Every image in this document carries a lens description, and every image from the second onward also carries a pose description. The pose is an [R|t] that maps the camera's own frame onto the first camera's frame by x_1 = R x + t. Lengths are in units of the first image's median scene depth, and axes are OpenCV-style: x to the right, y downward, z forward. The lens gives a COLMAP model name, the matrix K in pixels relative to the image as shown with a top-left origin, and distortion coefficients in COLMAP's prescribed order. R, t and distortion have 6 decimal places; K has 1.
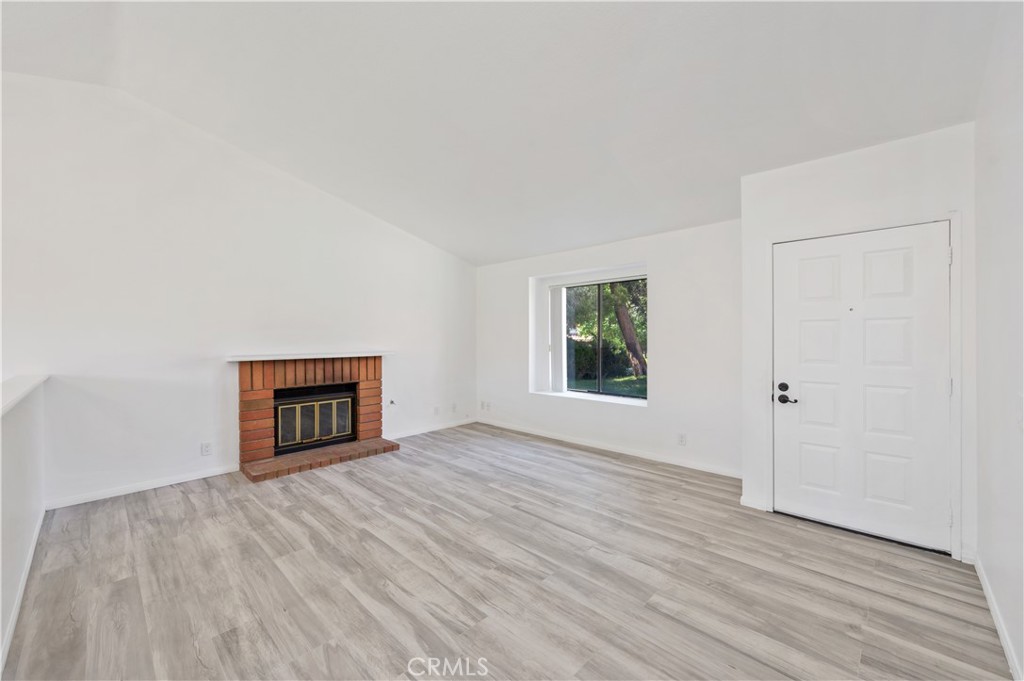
lens RADIAL K [[406.6, 0, 513.3], [0, 406.6, 335.2], [0, 0, 1]] dist [-0.000807, 0.000812]
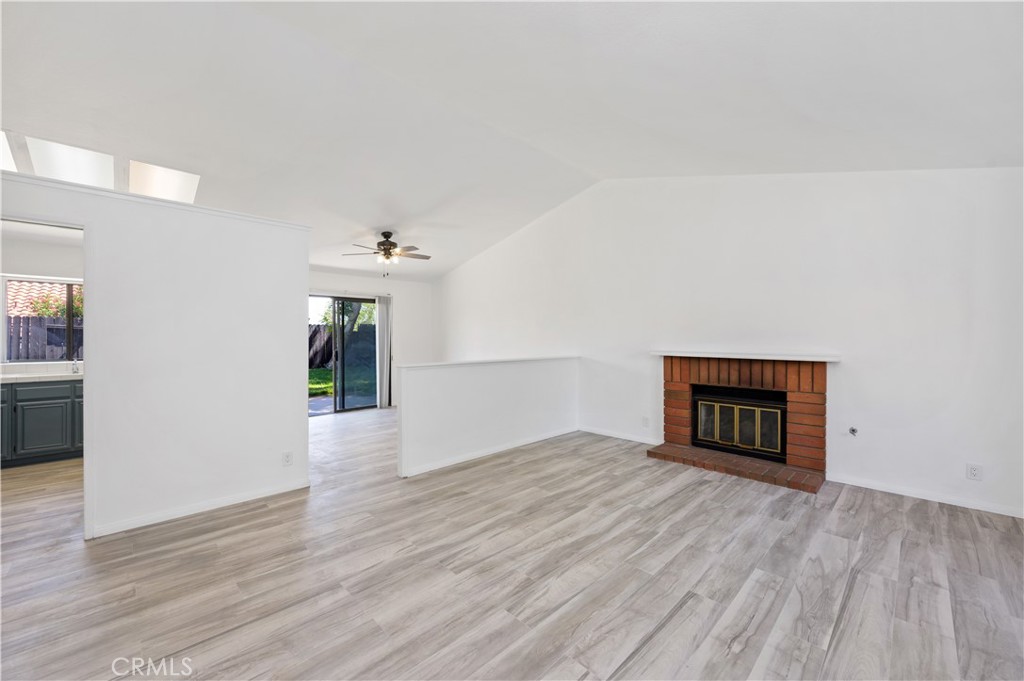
lens RADIAL K [[406.6, 0, 507.0], [0, 406.6, 337.6], [0, 0, 1]] dist [-0.000807, 0.000812]
pose [[-0.036272, 0.006881, -0.999318, 0.685136], [0.002851, 0.999973, 0.006782, 0.002373], [0.999338, -0.002603, -0.036290, 0.745871]]
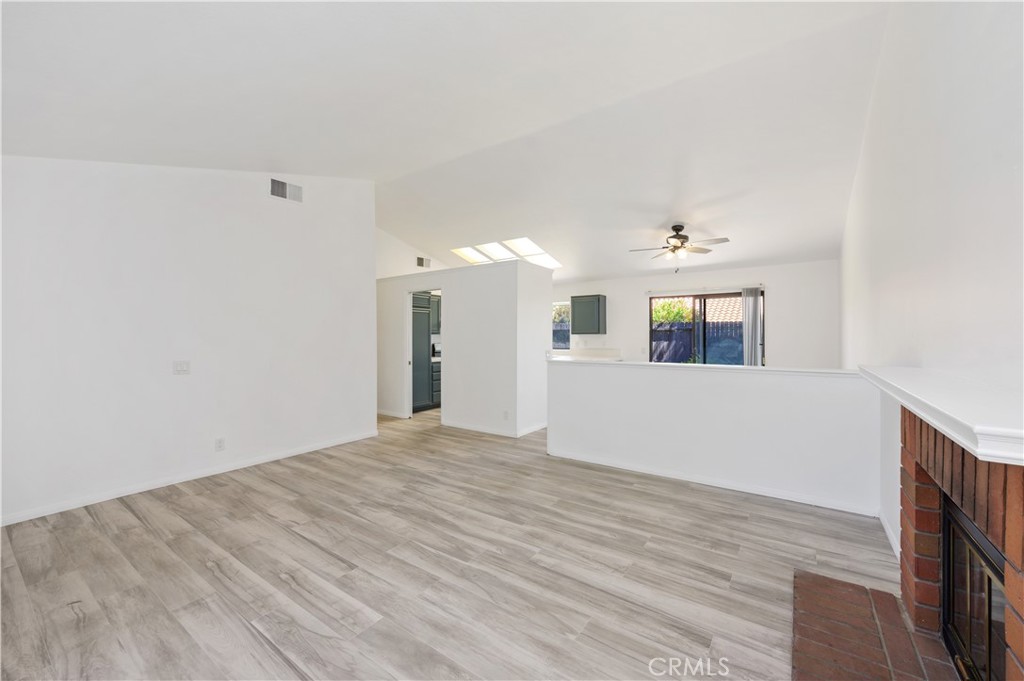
lens RADIAL K [[406.6, 0, 503.2], [0, 406.6, 339.5], [0, 0, 1]] dist [-0.000807, 0.000812]
pose [[-0.991459, 0.009987, -0.130037, -0.178883], [0.009063, 0.999929, 0.007698, 0.009284], [0.130104, 0.006454, -0.991479, 1.806136]]
